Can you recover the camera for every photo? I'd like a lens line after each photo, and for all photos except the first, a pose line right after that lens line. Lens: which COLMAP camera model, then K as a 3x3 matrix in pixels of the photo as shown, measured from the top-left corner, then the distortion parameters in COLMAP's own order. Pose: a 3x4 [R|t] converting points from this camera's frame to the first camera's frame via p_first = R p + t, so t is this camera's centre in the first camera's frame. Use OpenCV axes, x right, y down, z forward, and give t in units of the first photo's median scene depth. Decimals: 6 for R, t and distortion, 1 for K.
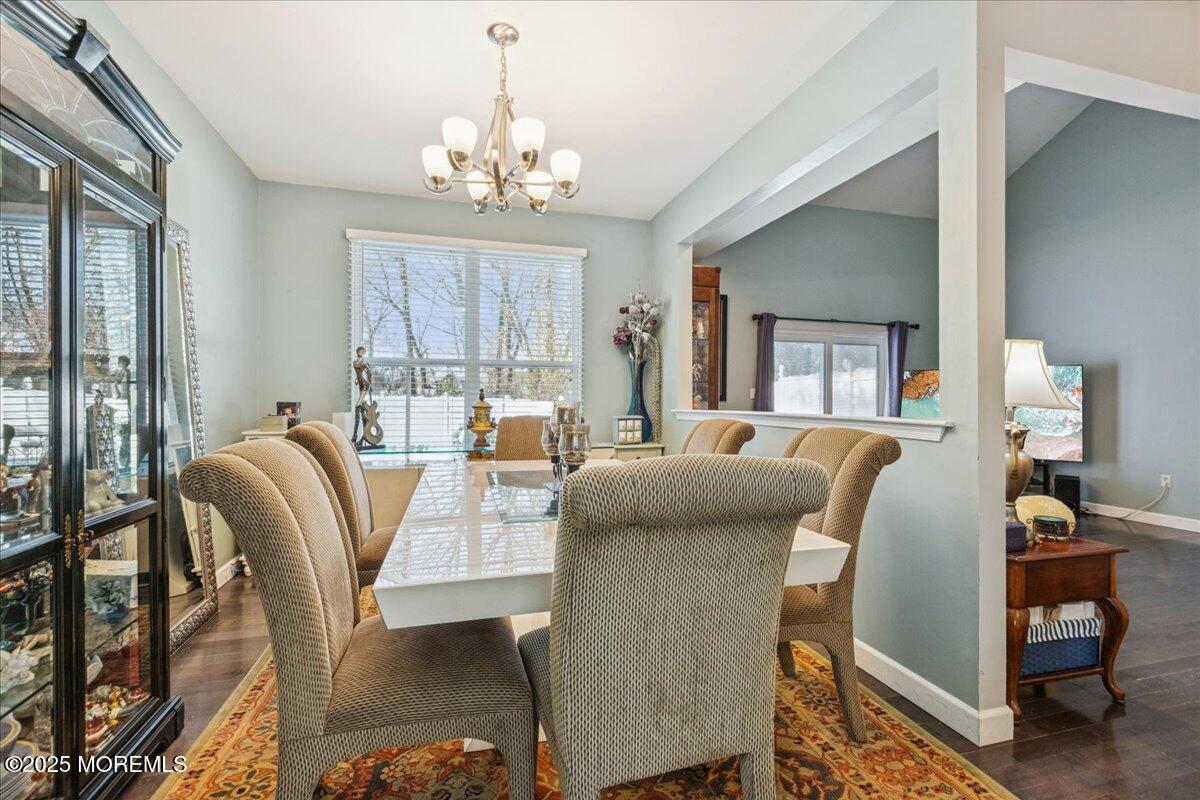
lens RADIAL K [[538.3, 0, 603.4], [0, 538.3, 396.4], [0, 0, 1]] dist [0.000793, 0.000268]
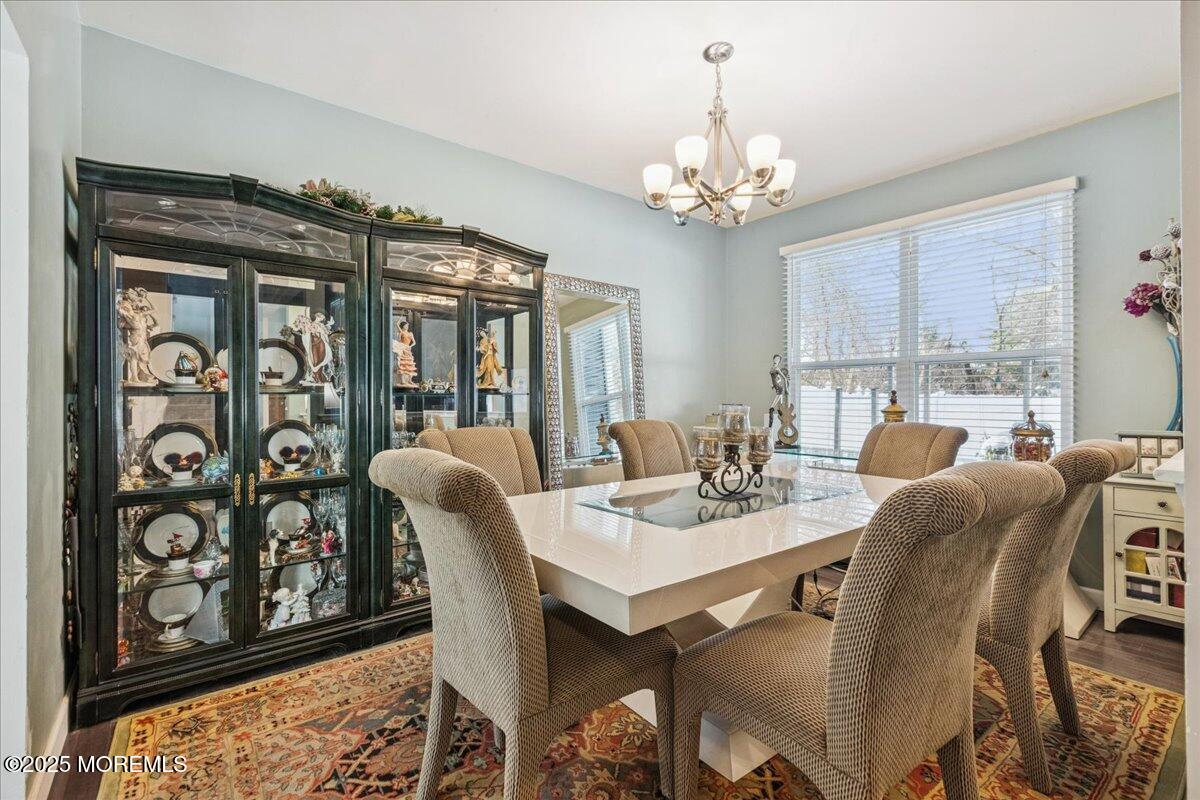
lens RADIAL K [[538.3, 0, 602.6], [0, 538.3, 401.6], [0, 0, 1]] dist [0.000793, 0.000268]
pose [[0.375568, 0.004125, -0.926786, 0.423716], [0.005728, 0.999961, 0.006772, -0.005283], [0.926777, -0.007852, 0.375530, 0.249068]]
